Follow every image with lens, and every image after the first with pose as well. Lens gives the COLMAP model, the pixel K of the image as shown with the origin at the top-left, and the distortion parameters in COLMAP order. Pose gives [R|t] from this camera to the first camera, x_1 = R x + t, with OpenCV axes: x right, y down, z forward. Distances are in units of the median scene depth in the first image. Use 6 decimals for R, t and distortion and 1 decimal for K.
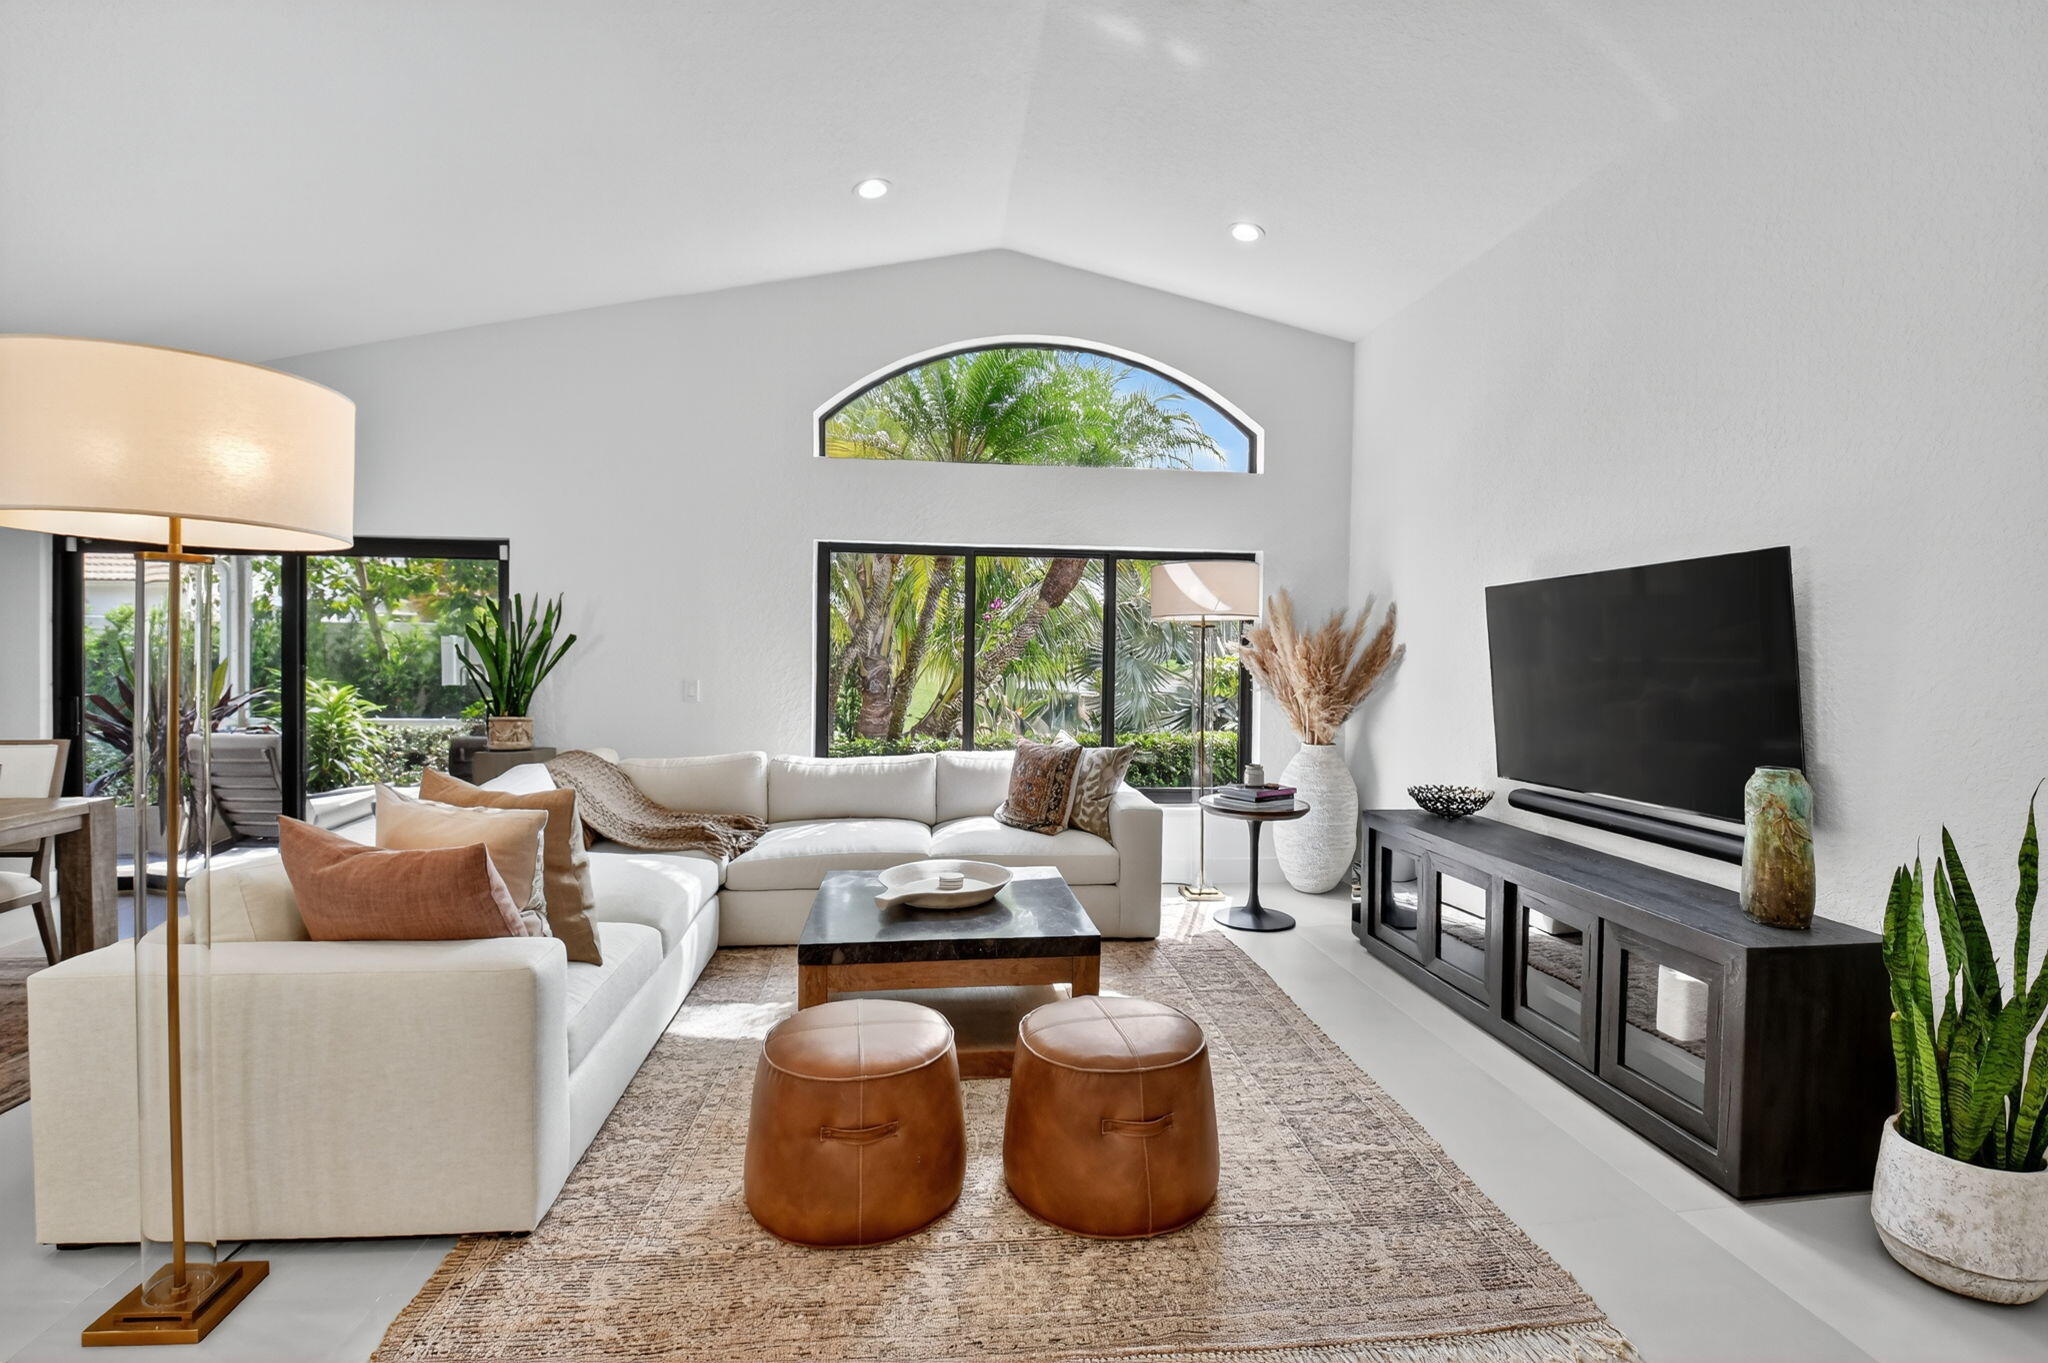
lens RADIAL K [[916.0, 0, 1020.9], [0, 916.0, 660.8], [0, 0, 1]] dist [-0.001578, -0.000576]
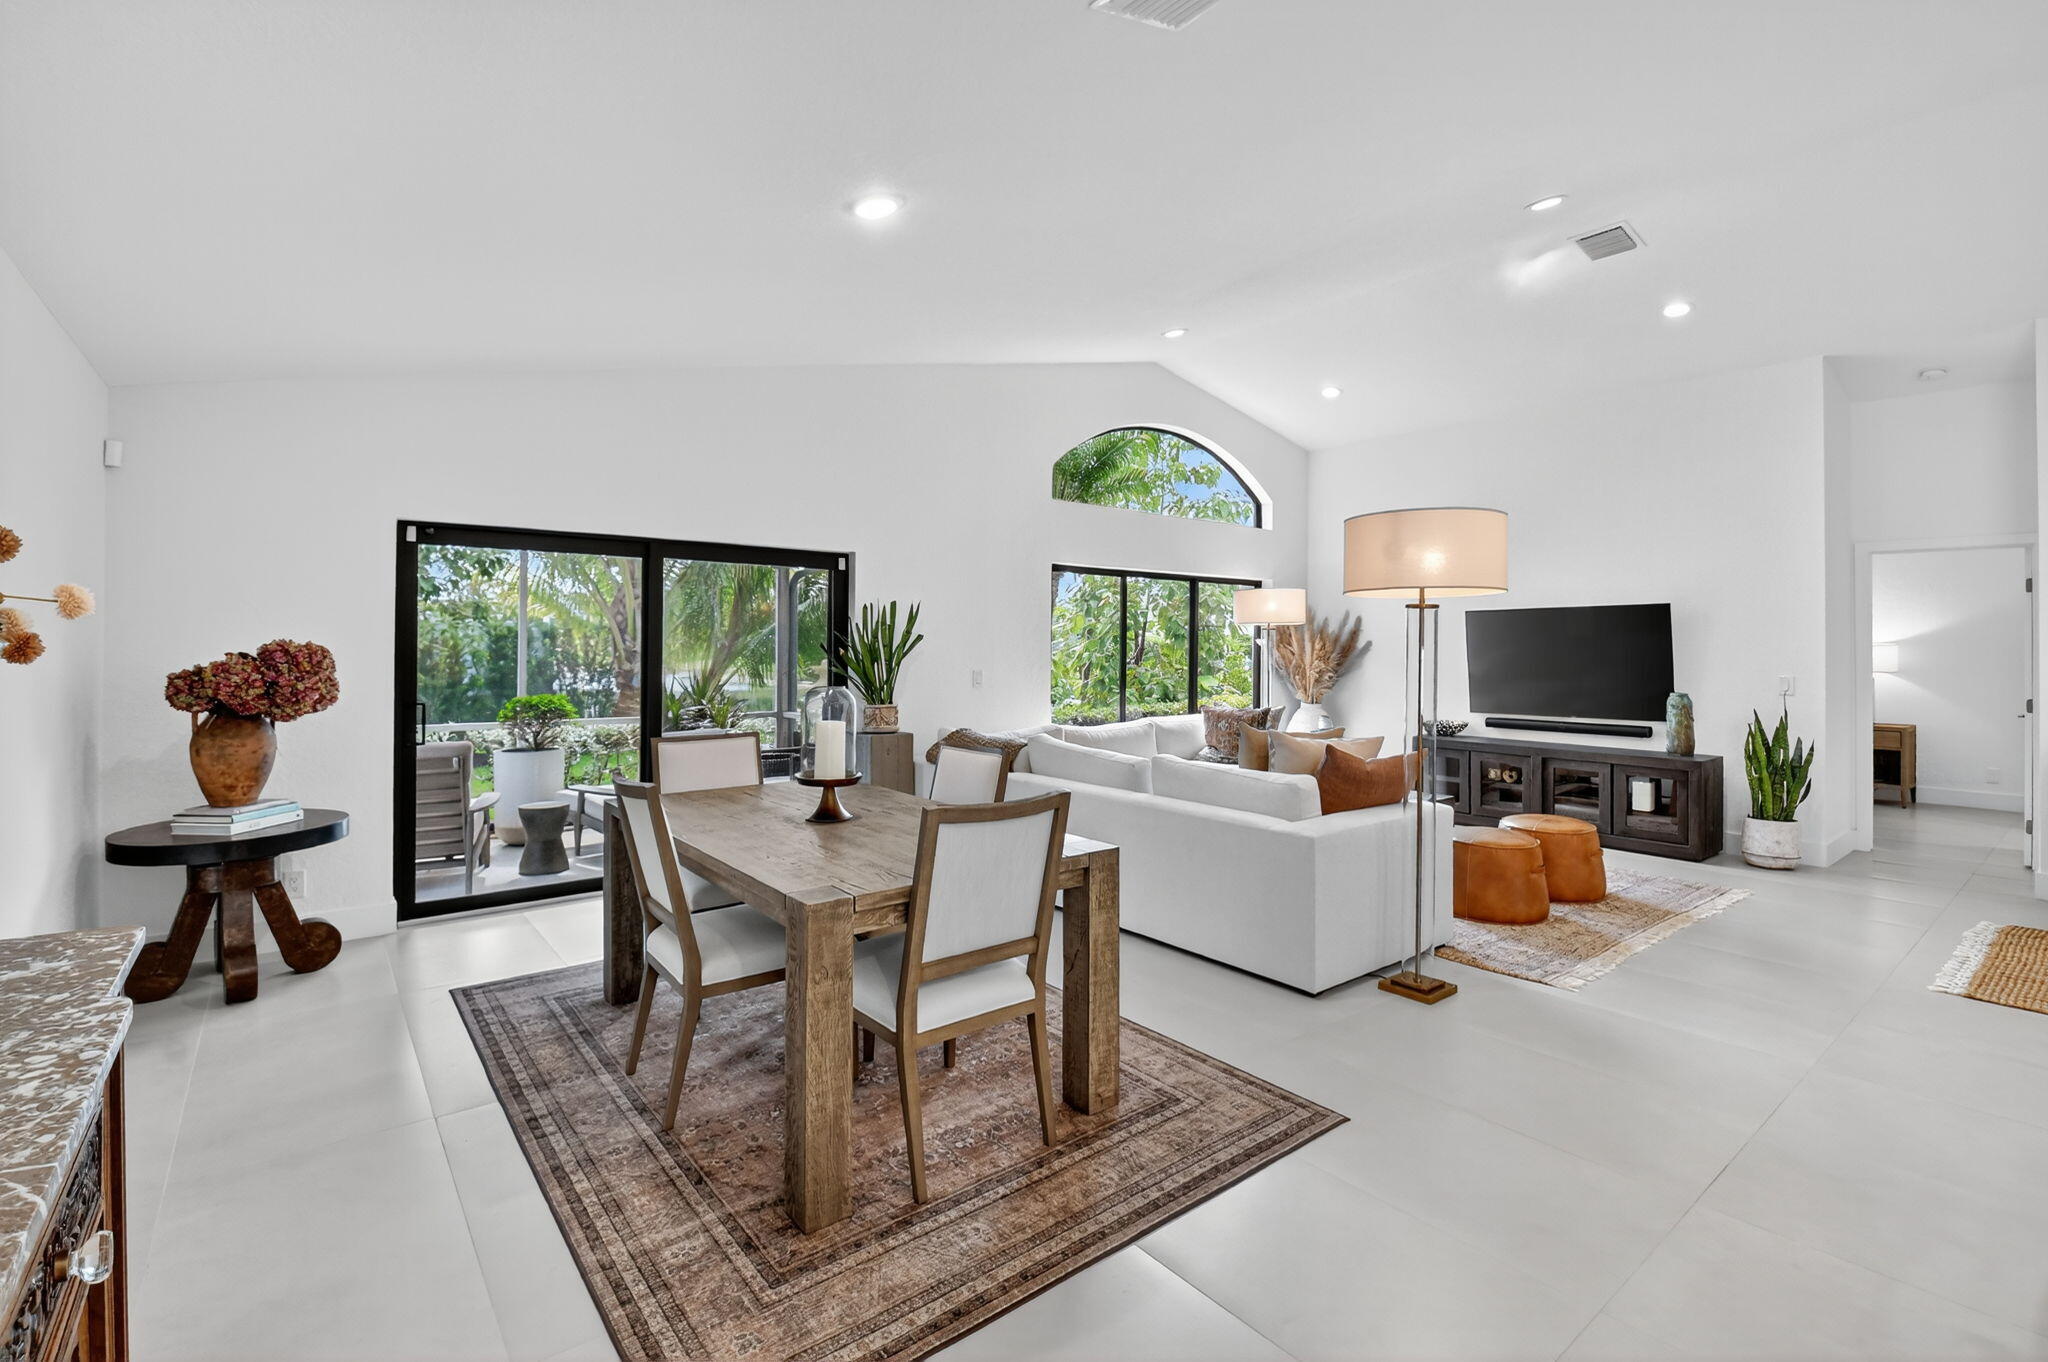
lens RADIAL K [[909.4, 0, 1023.7], [0, 909.4, 638.2], [0, 0, 1]] dist [0.002537, 0.000074]
pose [[0.851051, -0.001172, 0.525082, -1.033849], [0.007847, 0.999914, -0.010487, -0.011102], [-0.525024, 0.013045, 0.850987, -0.090074]]
